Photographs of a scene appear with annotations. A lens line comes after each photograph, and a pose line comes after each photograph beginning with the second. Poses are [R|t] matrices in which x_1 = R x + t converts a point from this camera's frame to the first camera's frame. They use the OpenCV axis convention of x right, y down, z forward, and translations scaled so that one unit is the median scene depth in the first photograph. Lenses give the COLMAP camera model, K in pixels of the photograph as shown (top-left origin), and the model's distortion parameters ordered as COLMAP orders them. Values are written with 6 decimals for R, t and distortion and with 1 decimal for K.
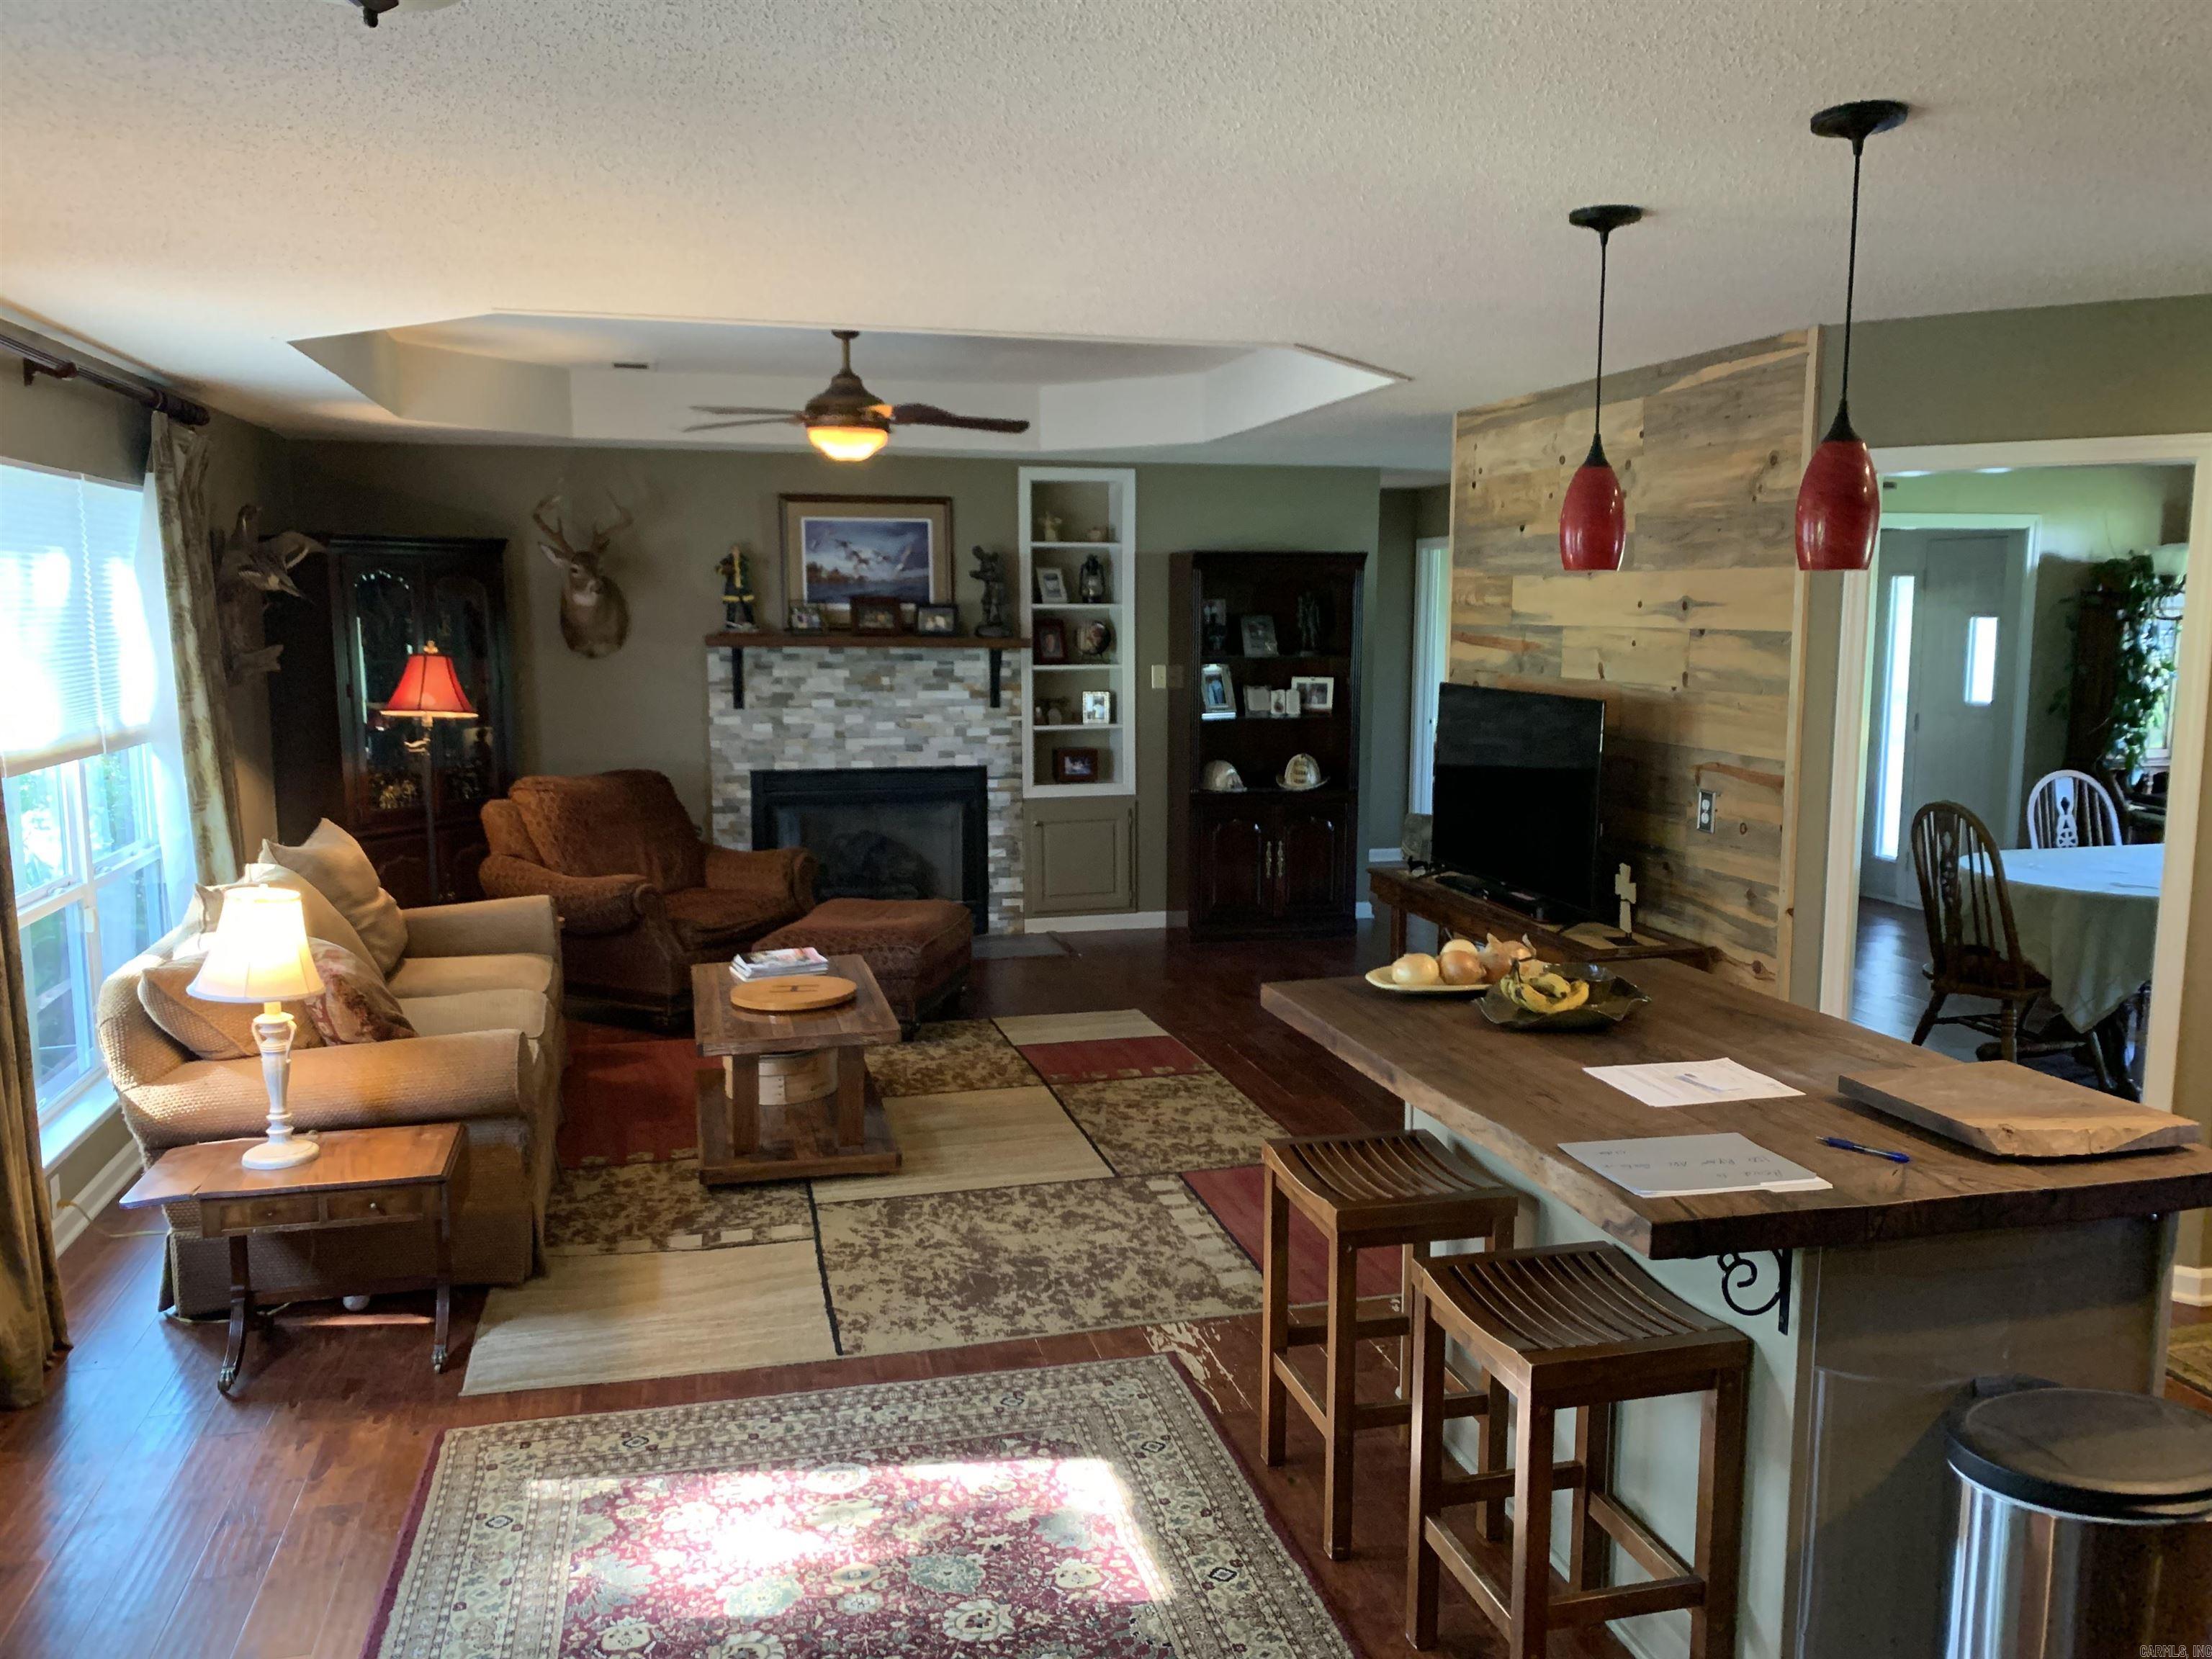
lens RADIAL K [[1688.1, 0, 1160.5], [0, 1688.1, 838.5], [0, 0, 1]] dist [0.005229, -0.018905]
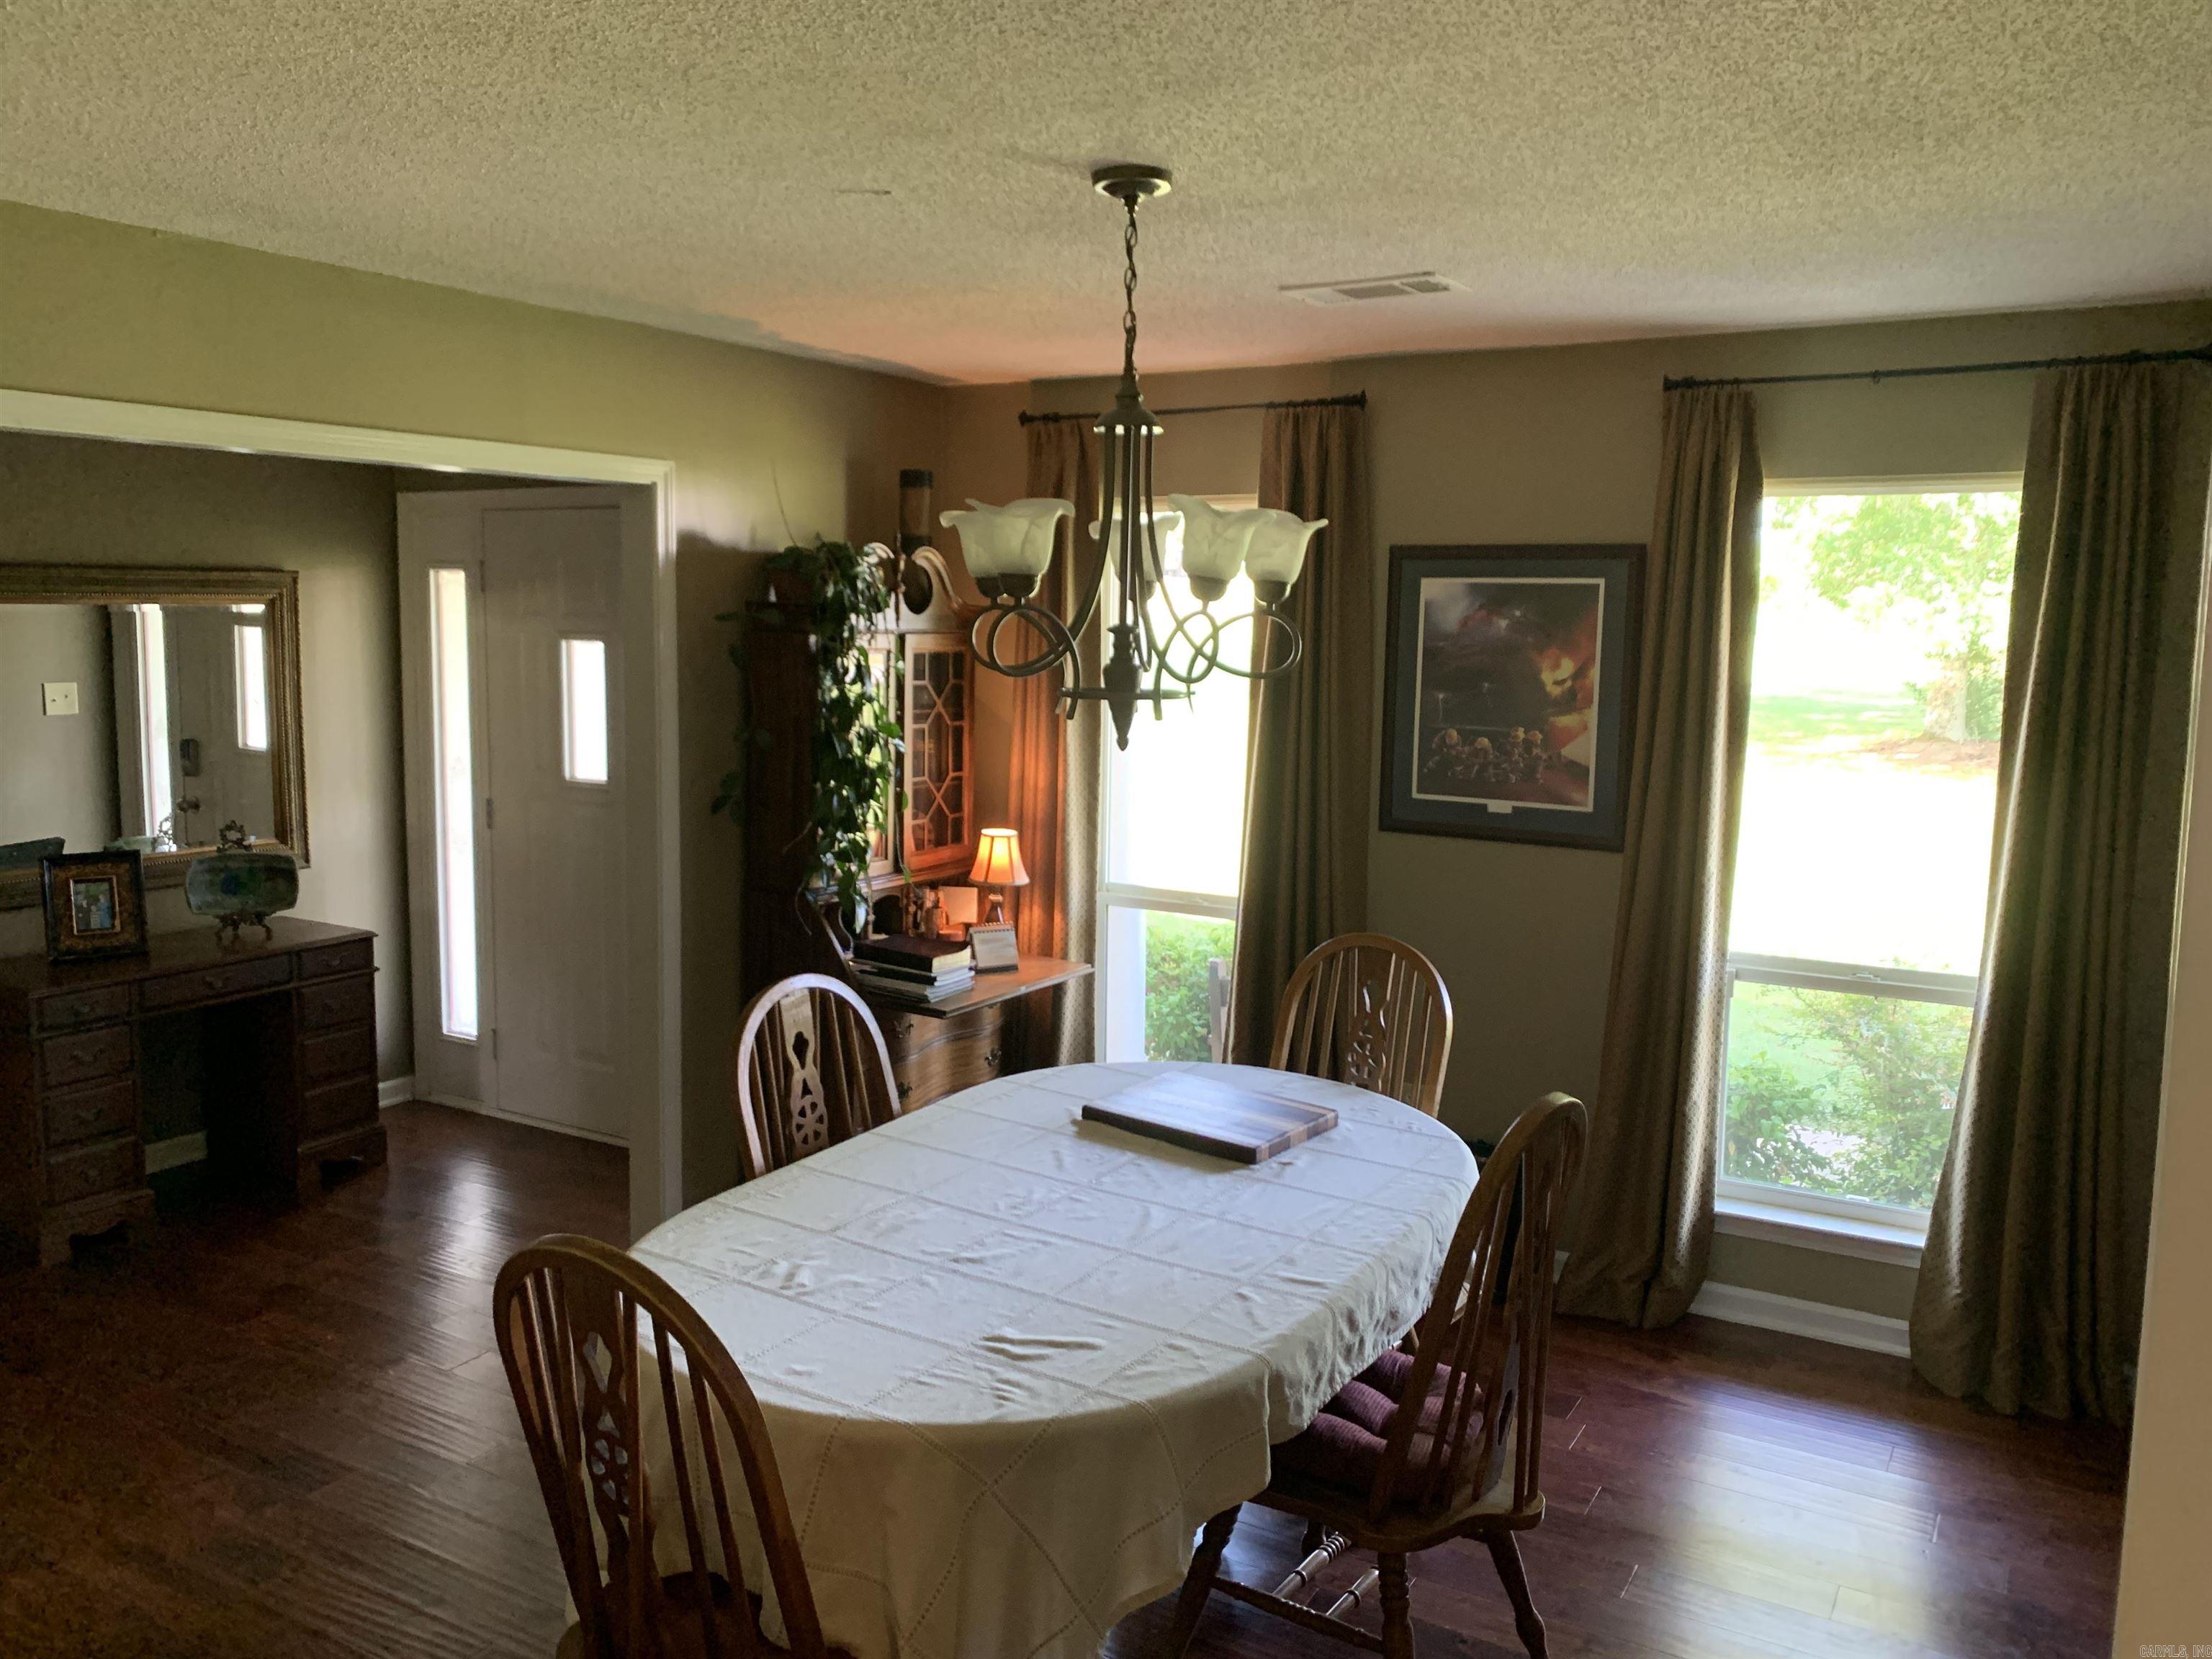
lens RADIAL K [[1688.1, 0, 1111.6], [0, 1688.1, 820.4], [0, 0, 1]] dist [0.005229, -0.018905]
pose [[0.718412, -0.074147, 0.691655, 0.236393], [0.081304, 0.996438, 0.022371, -0.076300], [-0.690850, 0.040163, 0.721882, 0.512357]]
